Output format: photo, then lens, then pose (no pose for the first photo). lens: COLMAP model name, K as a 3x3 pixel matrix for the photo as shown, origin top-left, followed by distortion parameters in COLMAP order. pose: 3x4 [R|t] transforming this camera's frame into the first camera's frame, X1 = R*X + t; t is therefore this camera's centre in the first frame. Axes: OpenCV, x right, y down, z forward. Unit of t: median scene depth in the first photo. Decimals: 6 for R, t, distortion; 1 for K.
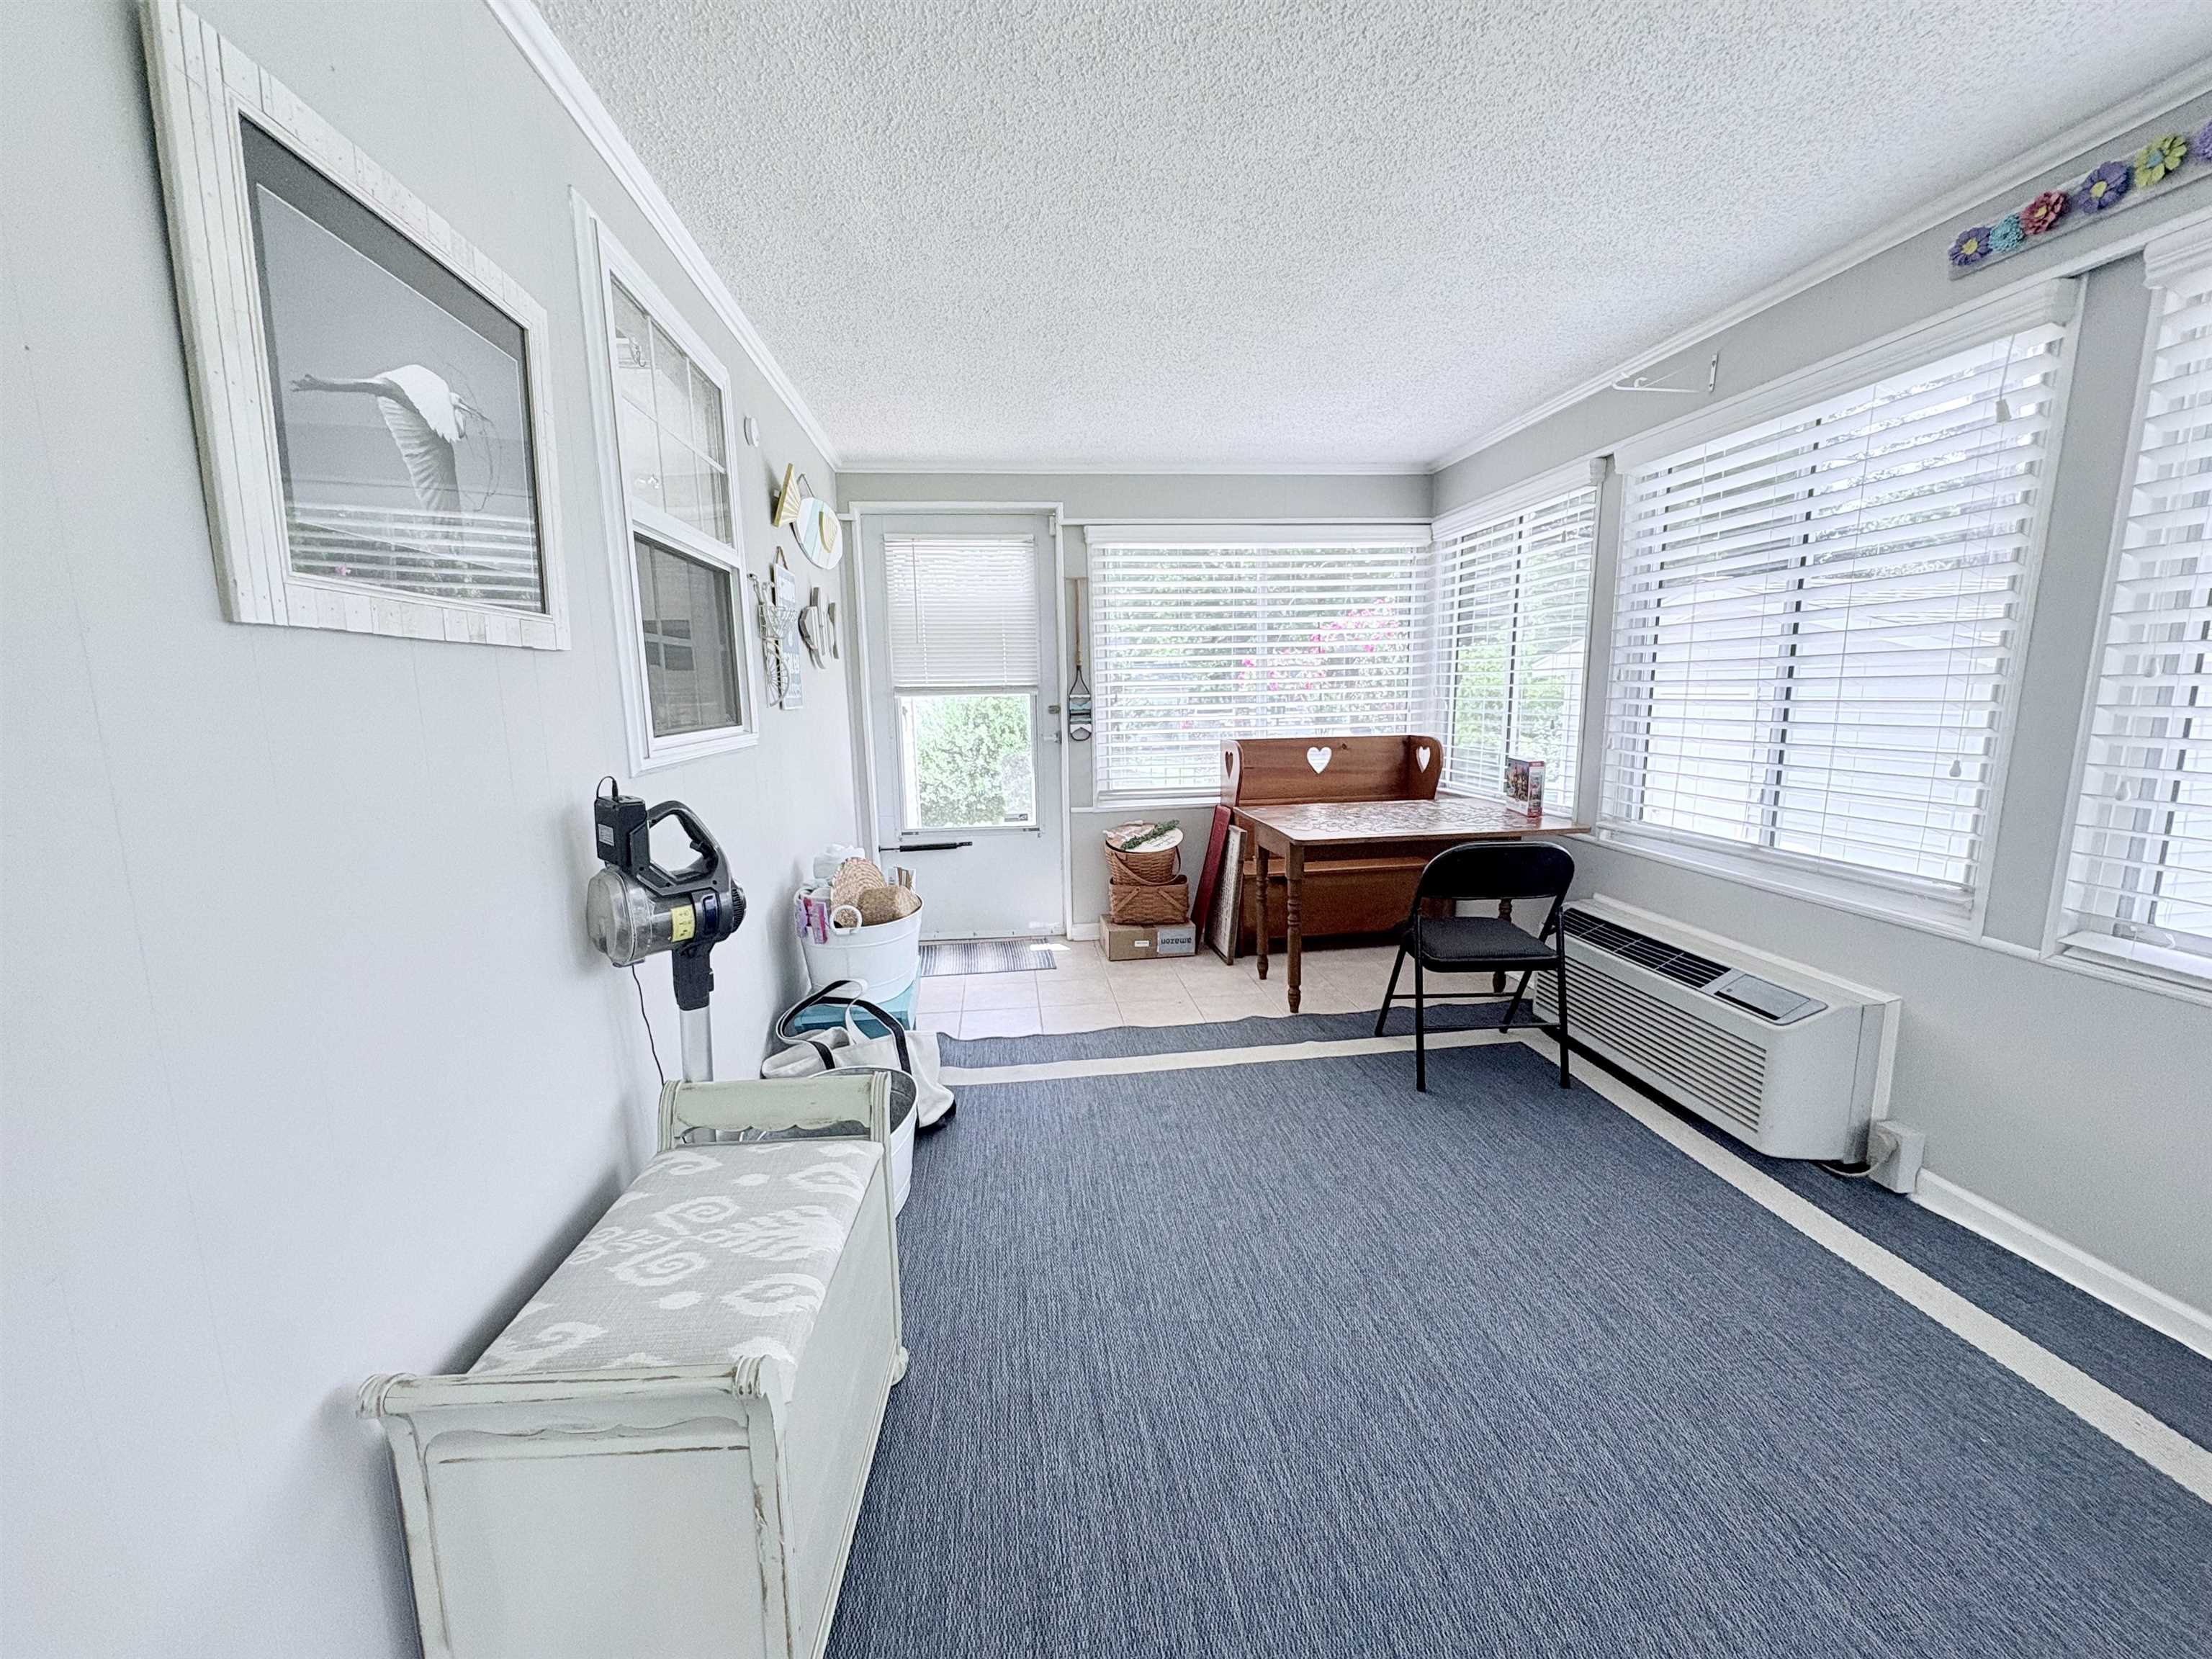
lens RADIAL K [[885.2, 0, 1106.0], [0, 885.2, 829.5], [0, 0, 1]] dist [-0.001104, -0.000161]
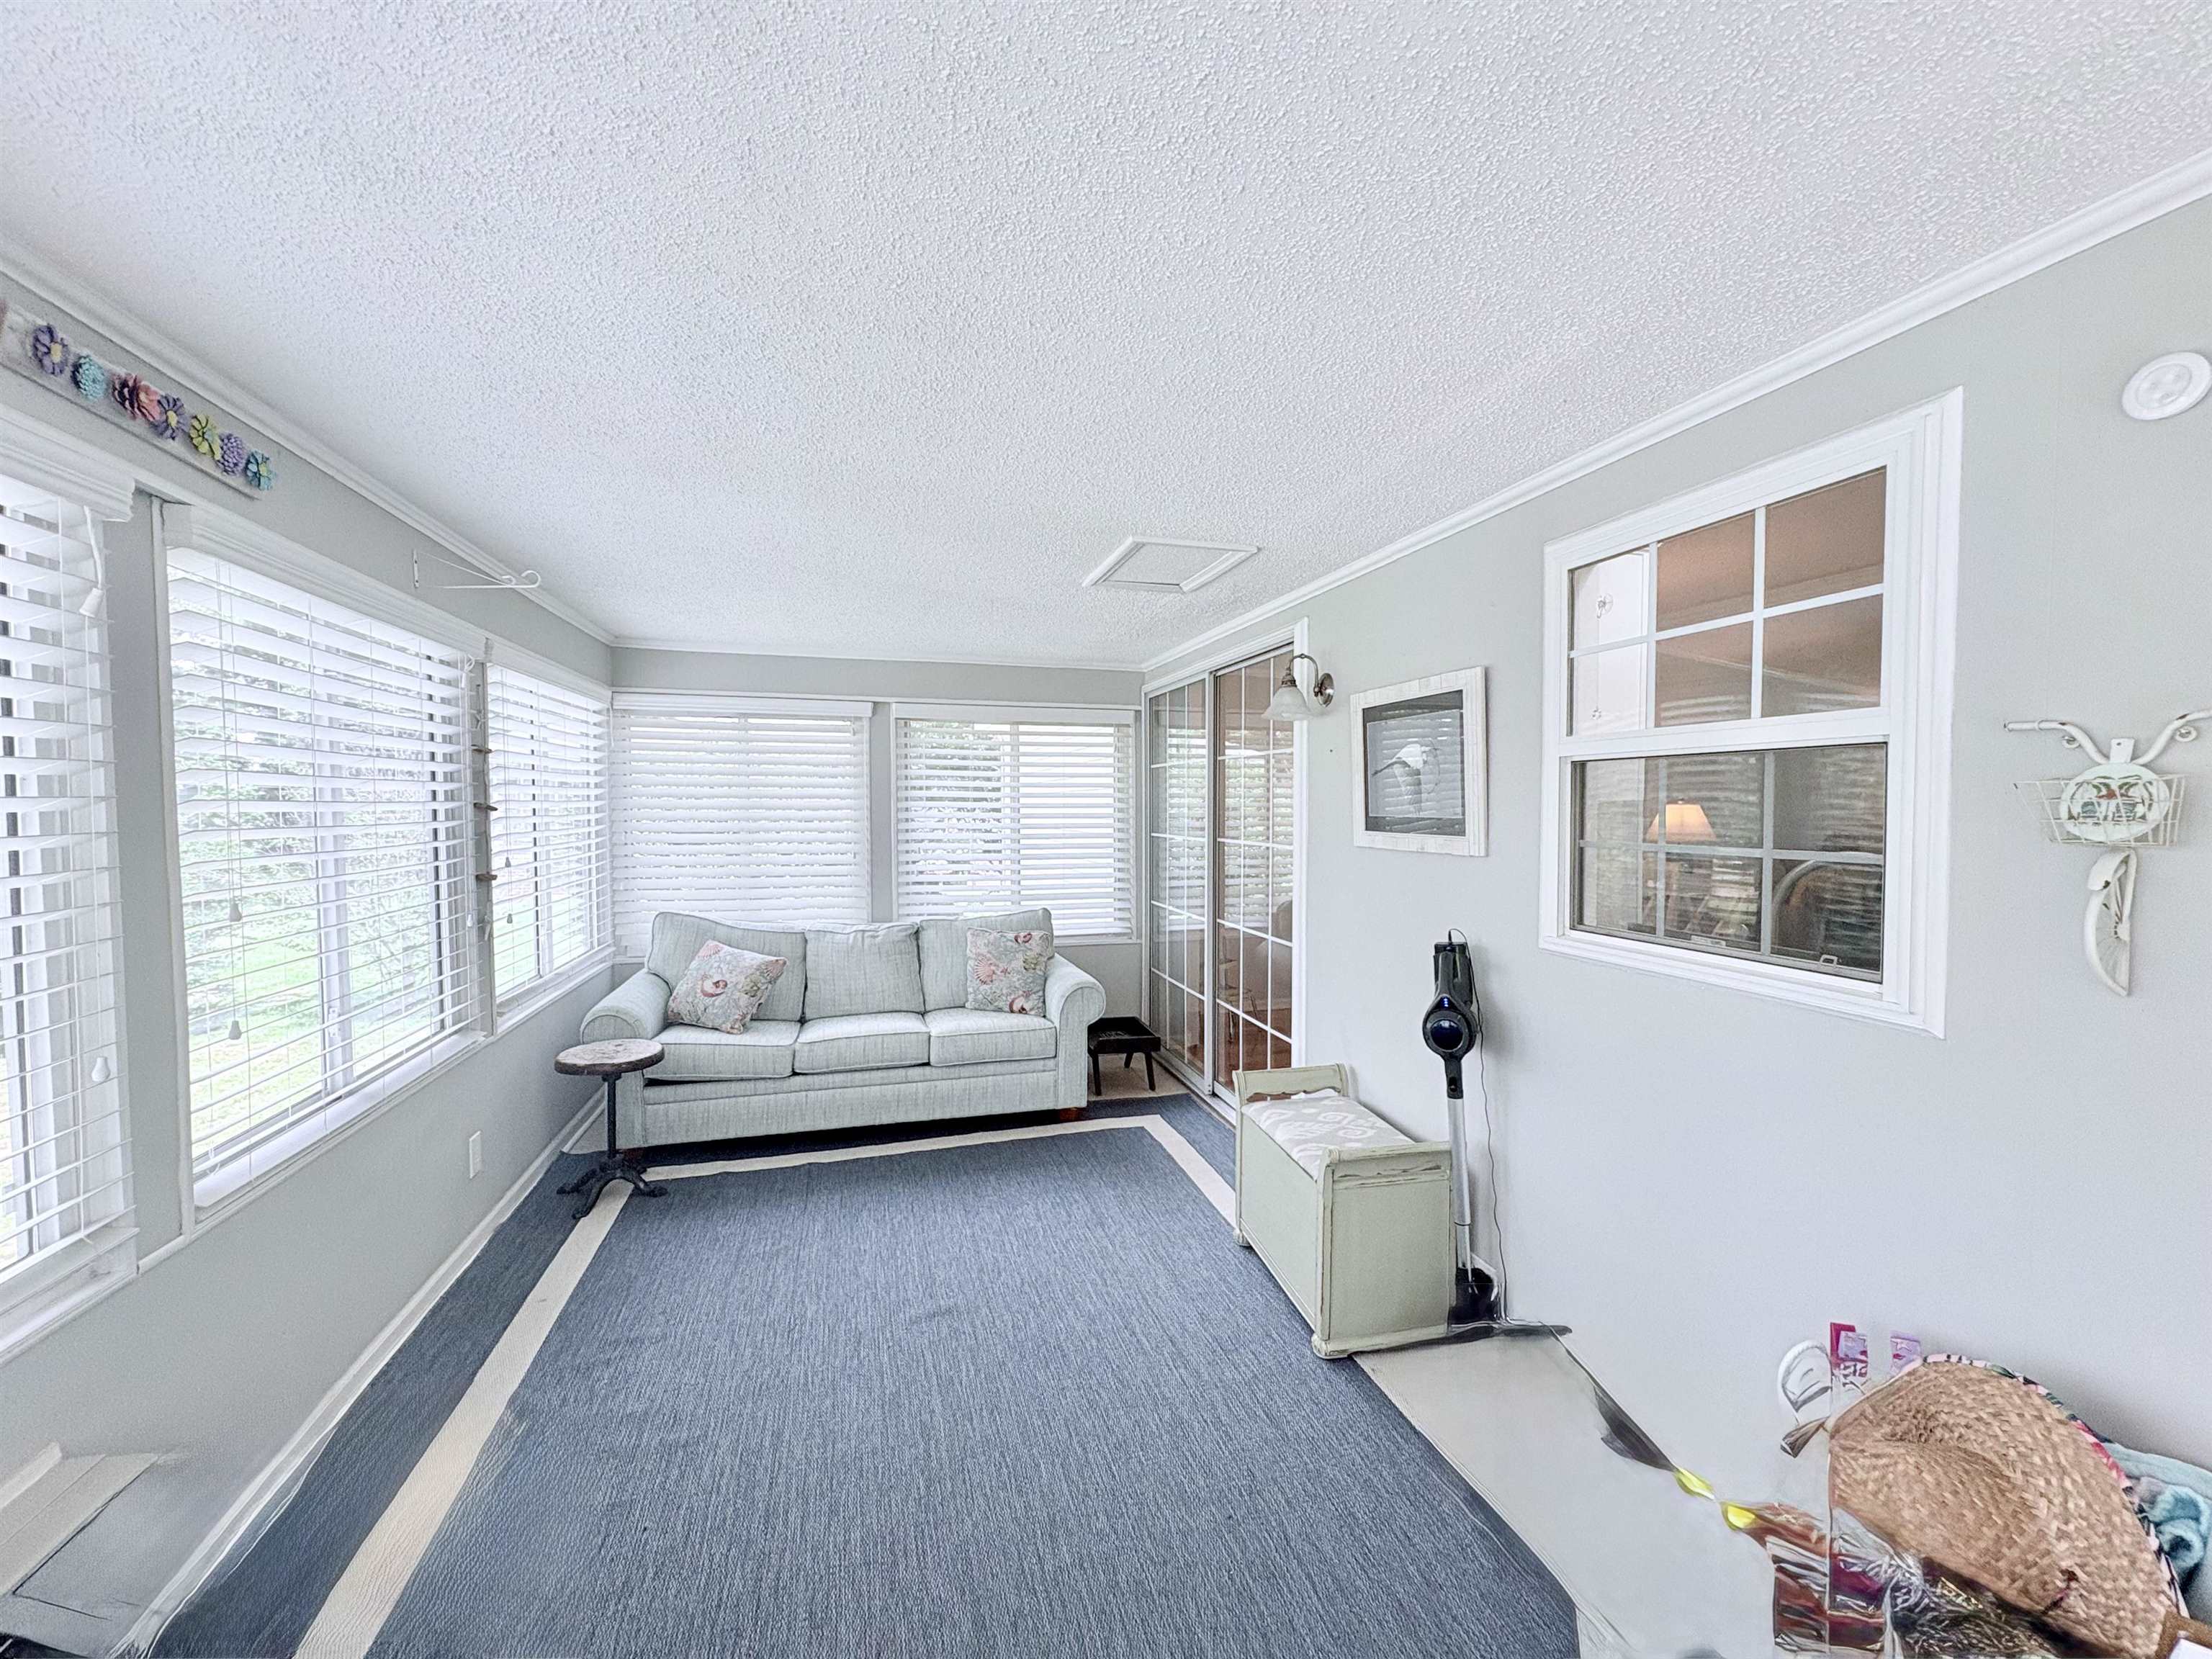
lens RADIAL K [[885.2, 0, 1106.0], [0, 885.2, 829.5], [0, 0, 1]] dist [-0.001104, -0.000161]
pose [[-0.988162, 0.020626, -0.152022, 0.454777], [-0.009009, 0.981409, 0.191716, -0.726820], [0.153151, 0.190816, -0.969605, 3.204899]]
